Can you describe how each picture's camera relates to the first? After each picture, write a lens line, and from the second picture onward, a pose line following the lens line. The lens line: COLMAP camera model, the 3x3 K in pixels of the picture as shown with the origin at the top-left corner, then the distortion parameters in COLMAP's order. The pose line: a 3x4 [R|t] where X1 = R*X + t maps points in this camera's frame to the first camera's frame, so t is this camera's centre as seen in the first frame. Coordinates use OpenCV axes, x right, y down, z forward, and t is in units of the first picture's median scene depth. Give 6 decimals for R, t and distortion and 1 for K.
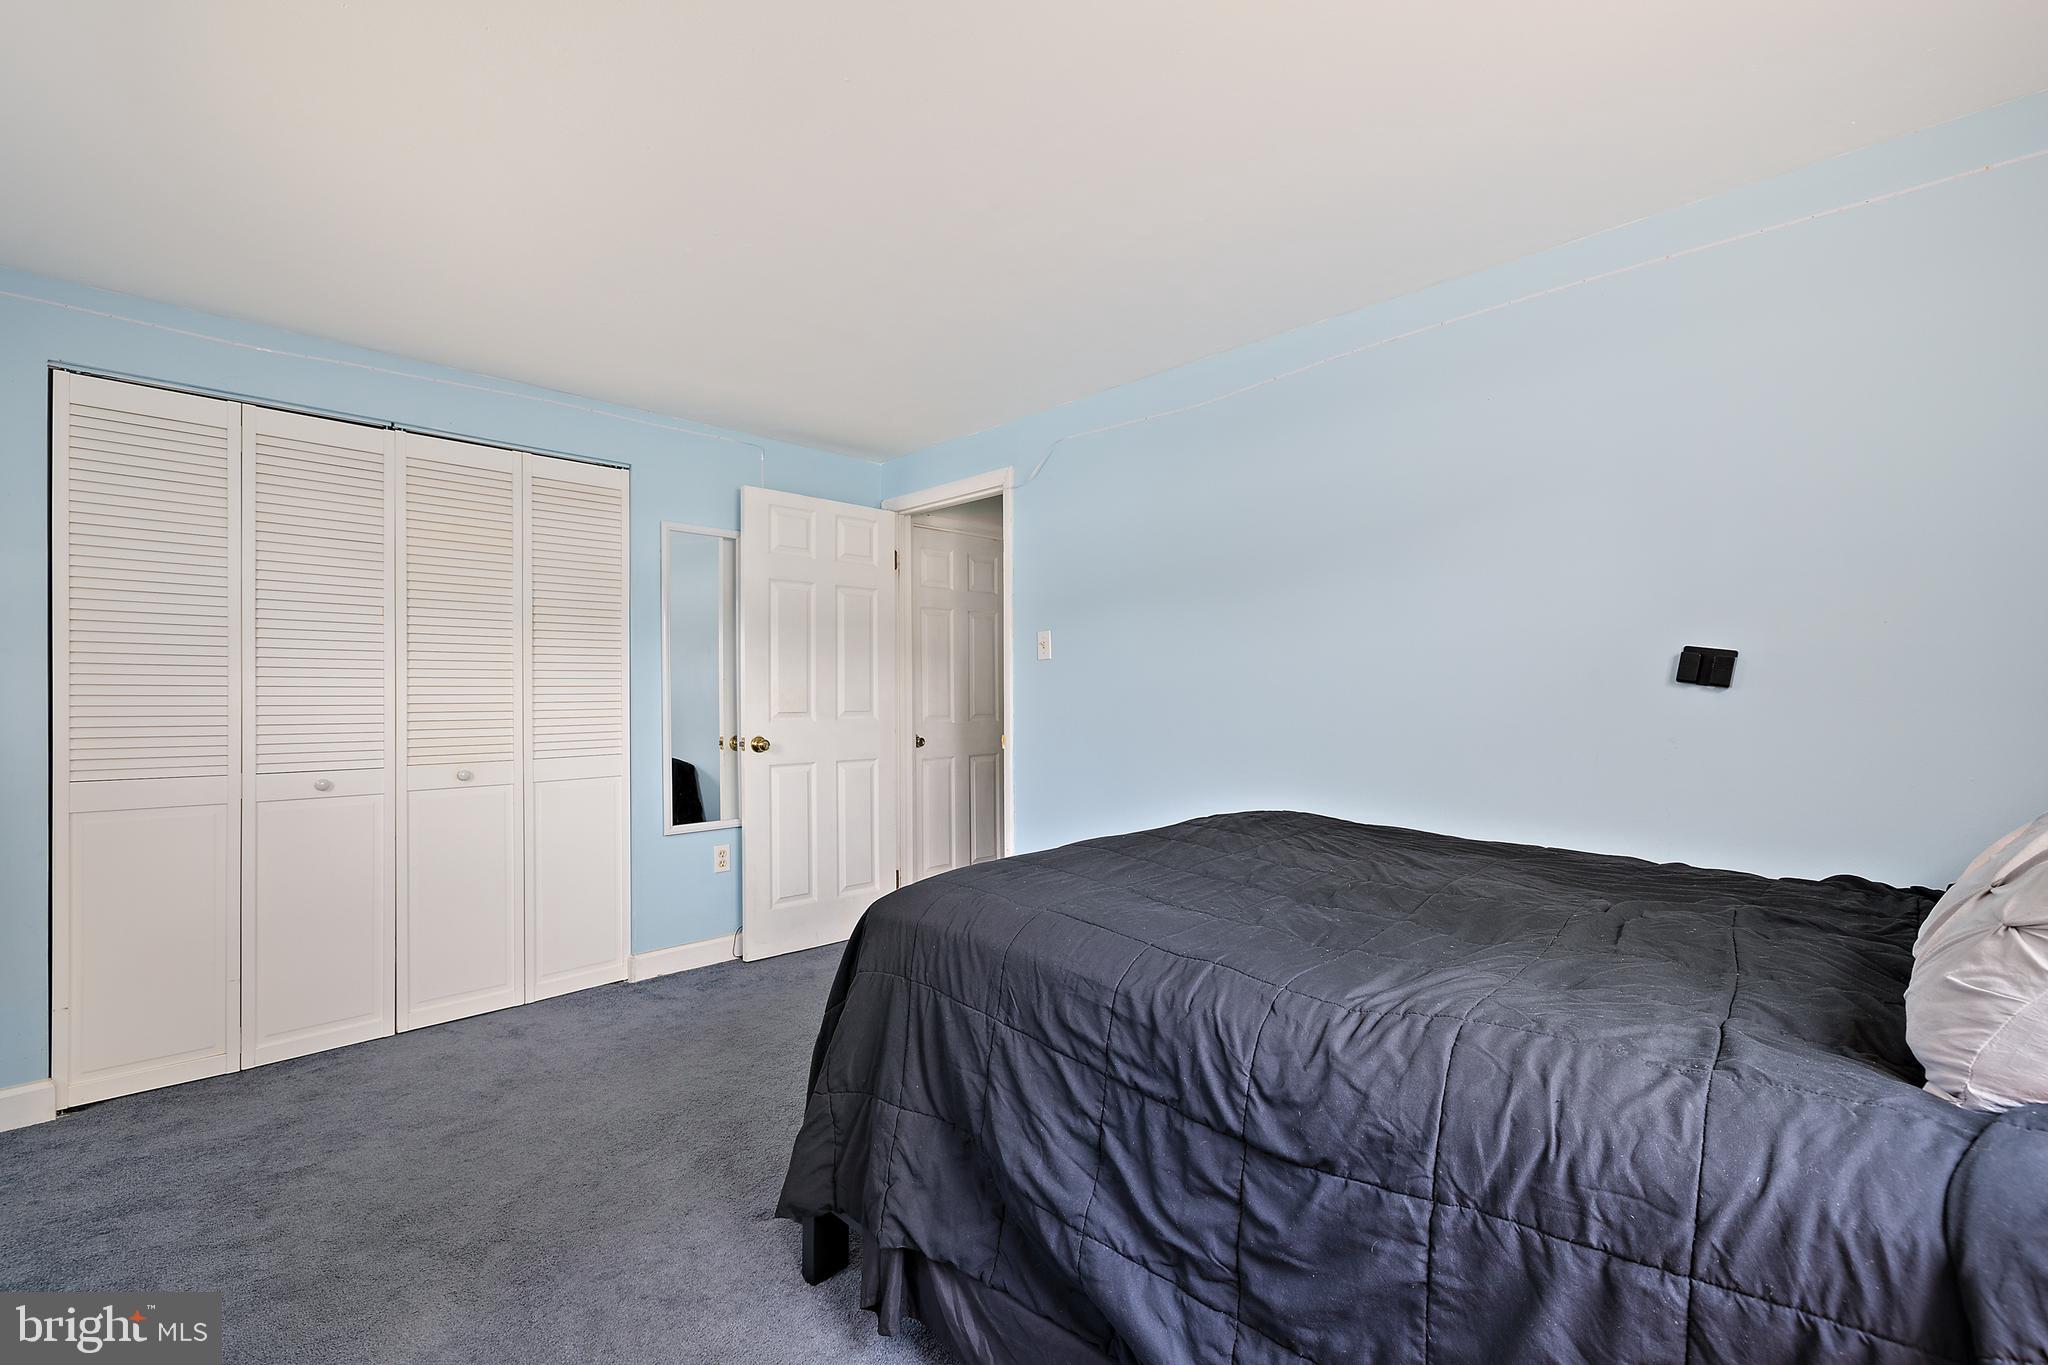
lens RADIAL K [[847.7, 0, 1011.0], [0, 847.7, 695.4], [0, 0, 1]] dist [0.000937, -0.000059]
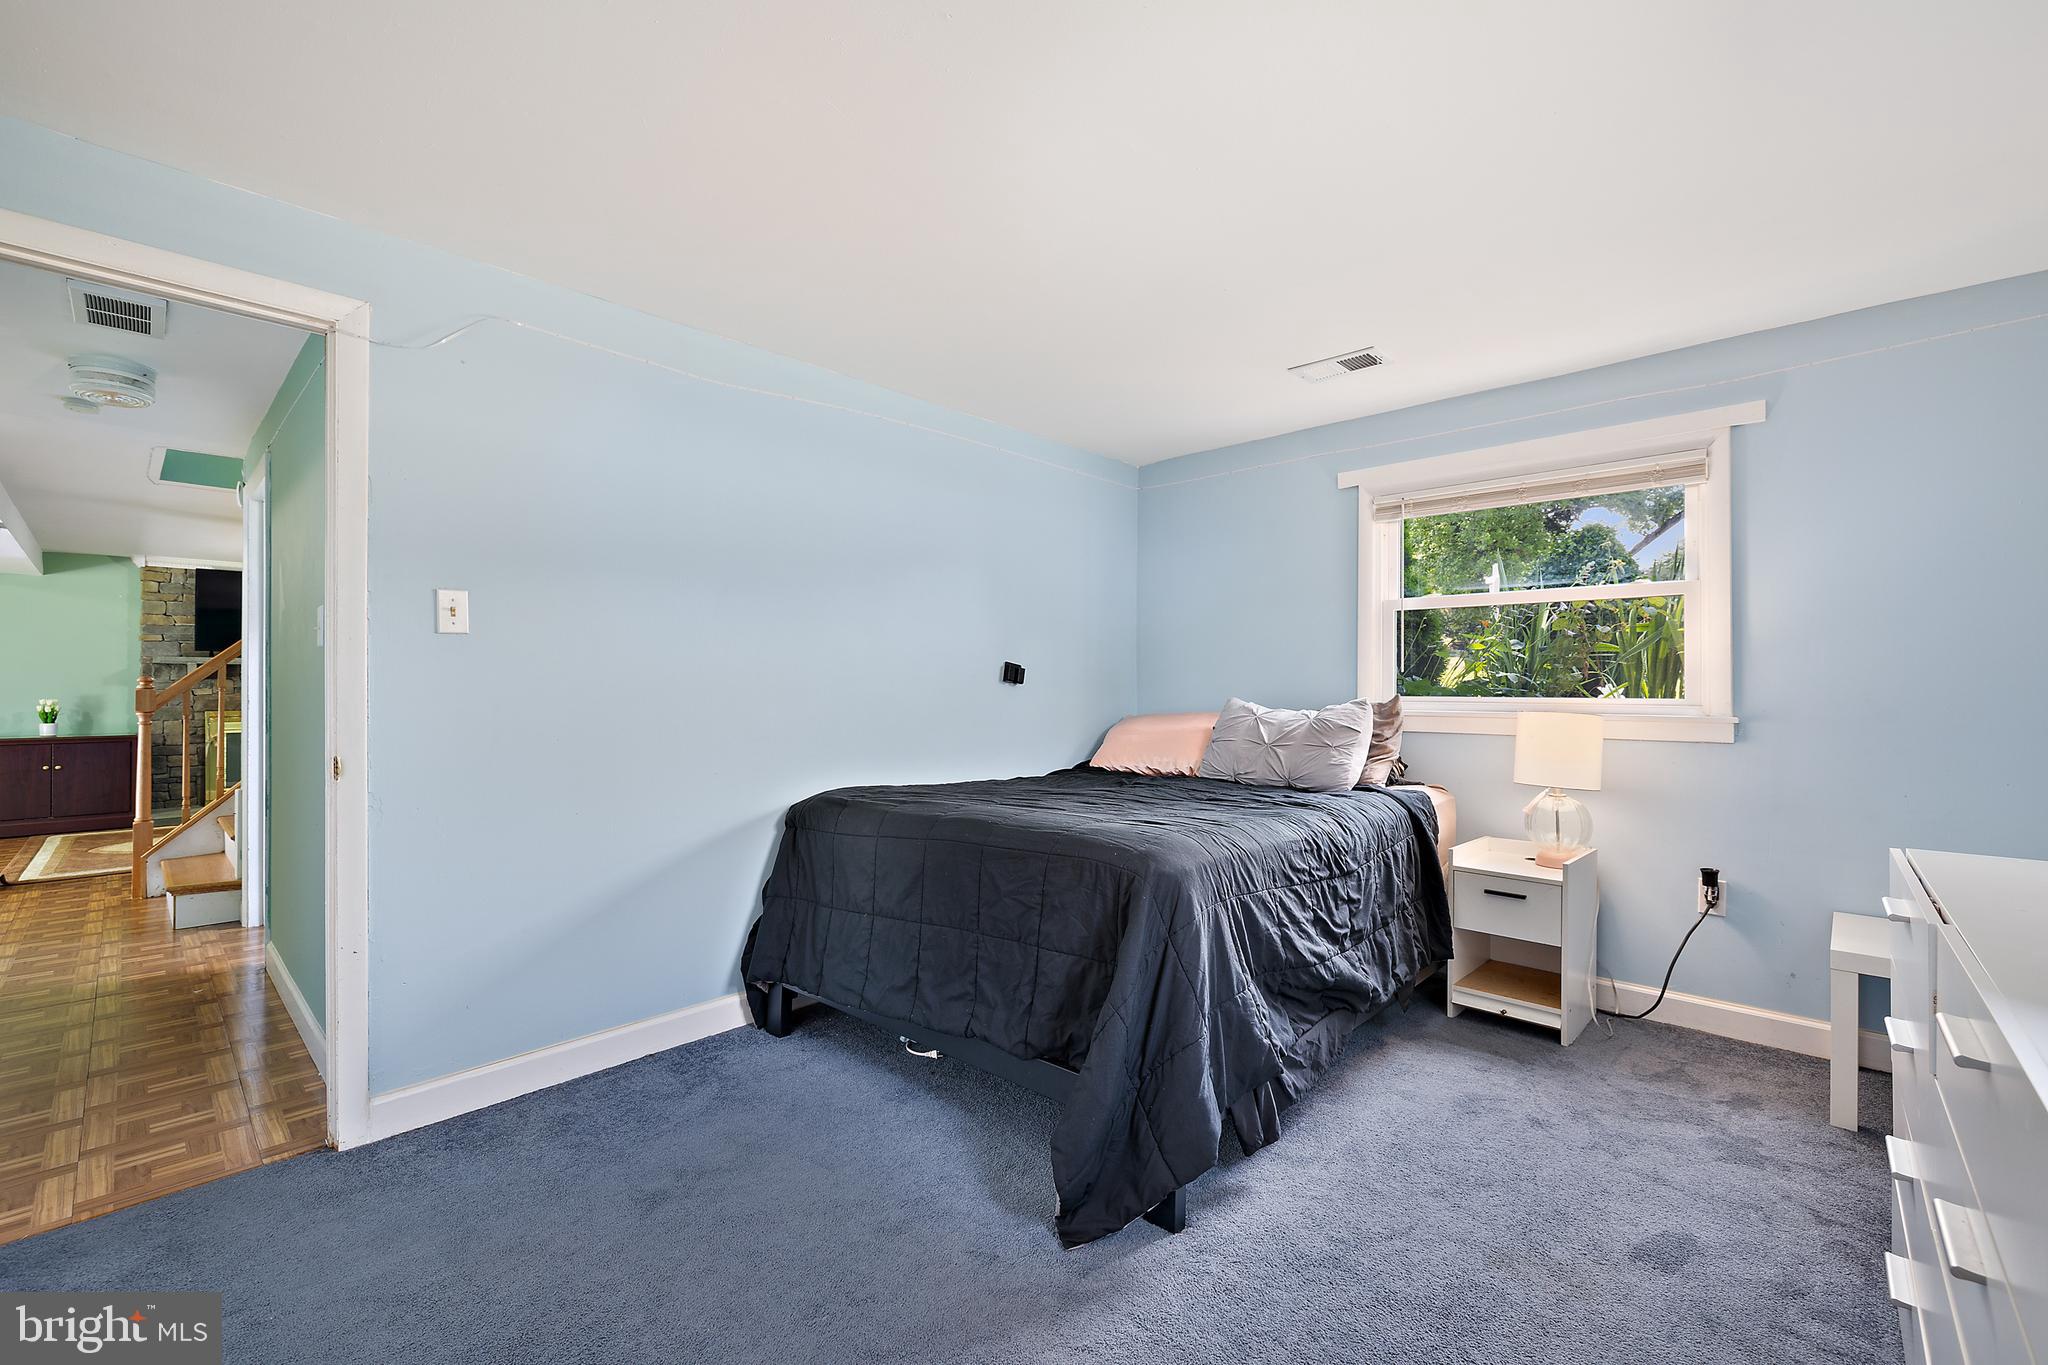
lens RADIAL K [[847.7, 0, 1010.8], [0, 847.7, 680.8], [0, 0, 1]] dist [0.000937, -0.000059]
pose [[0.028550, 0.005291, 0.999578, -1.088776], [-0.008497, 0.999951, -0.005051, -0.007209], [-0.999556, -0.008349, 0.028593, 0.940387]]
